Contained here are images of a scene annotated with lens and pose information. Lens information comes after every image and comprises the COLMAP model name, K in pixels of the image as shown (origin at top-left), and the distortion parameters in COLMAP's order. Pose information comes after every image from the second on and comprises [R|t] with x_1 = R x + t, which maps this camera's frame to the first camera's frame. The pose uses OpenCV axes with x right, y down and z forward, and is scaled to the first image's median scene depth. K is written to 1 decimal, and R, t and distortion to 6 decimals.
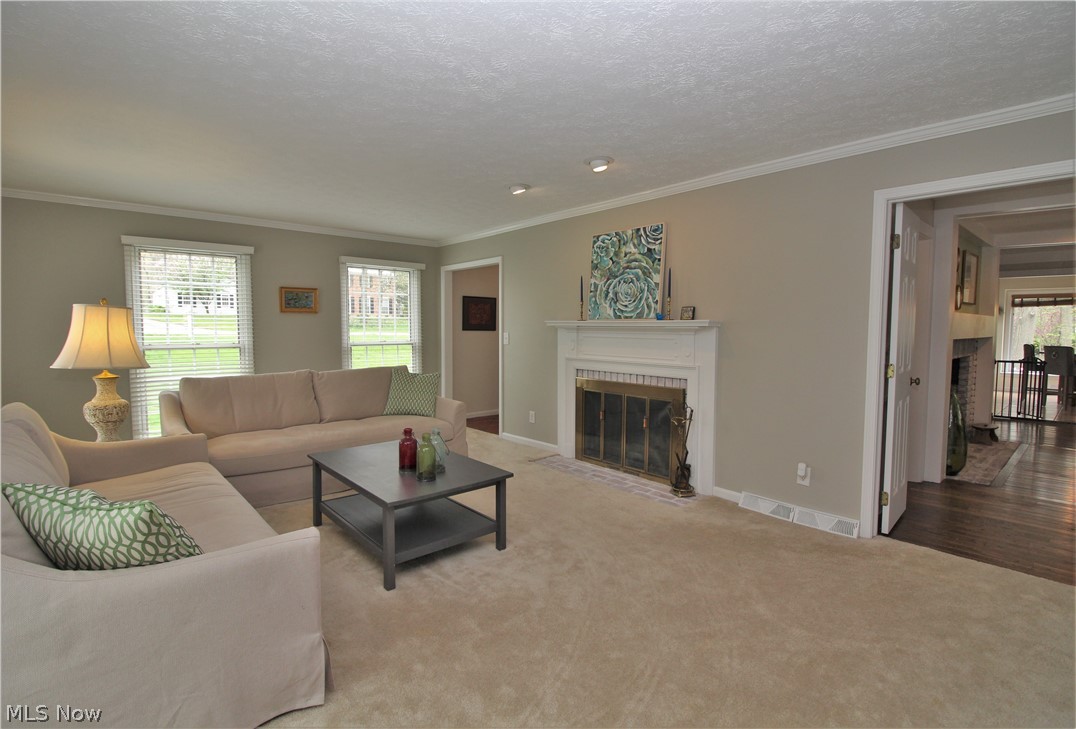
lens RADIAL K [[511.7, 0, 536.1], [0, 511.7, 361.6], [0, 0, 1]] dist [-0.002015, -0.000130]
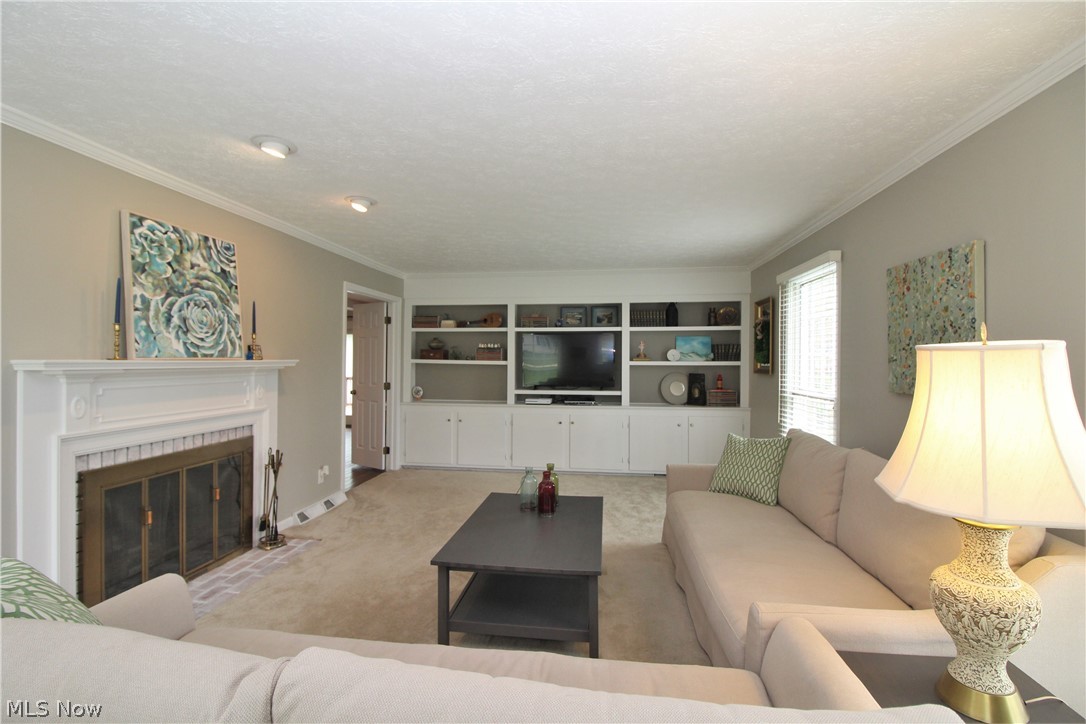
lens RADIAL K [[516.2, 0, 540.5], [0, 516.2, 358.1], [0, 0, 1]] dist [-0.000492, -0.002978]
pose [[-0.663894, -0.006503, 0.747798, -0.675312], [0.042889, 0.997985, 0.046756, -0.096559], [-0.746596, 0.063113, -0.662278, 1.129310]]
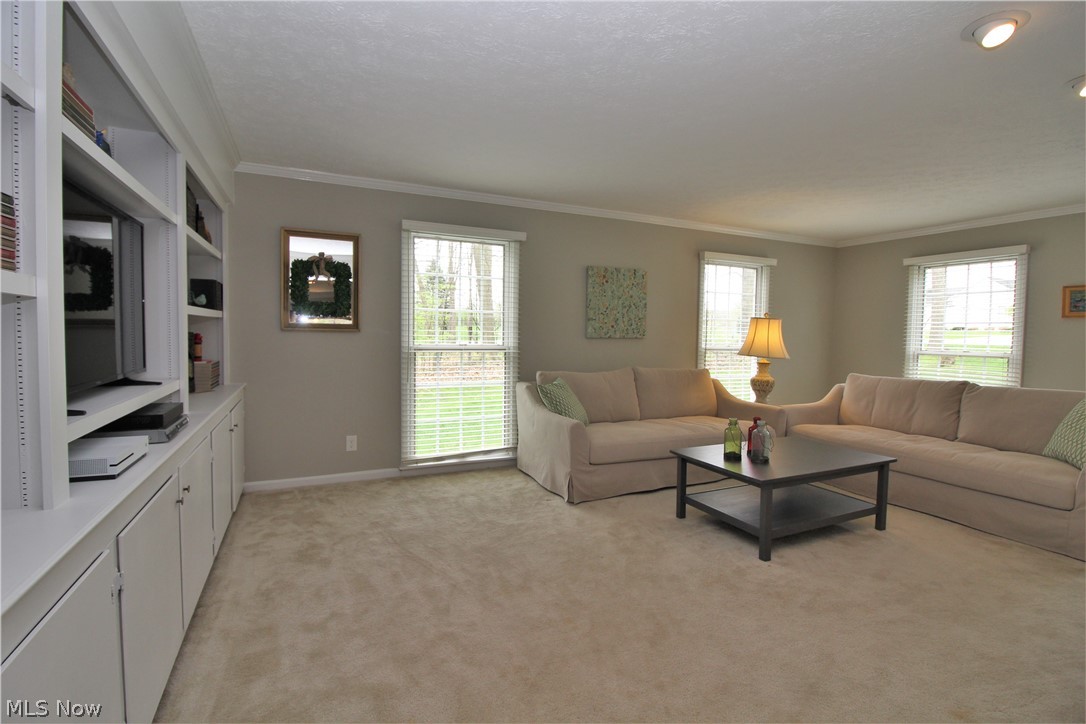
lens RADIAL K [[516.2, 0, 543.5], [0, 516.2, 361.3], [0, 0, 1]] dist [-0.000492, -0.002978]
pose [[-0.277971, 0.043210, -0.959617, 0.660307], [-0.082512, 0.994221, 0.068669, -0.021271], [0.957039, 0.098268, -0.272799, 0.581736]]
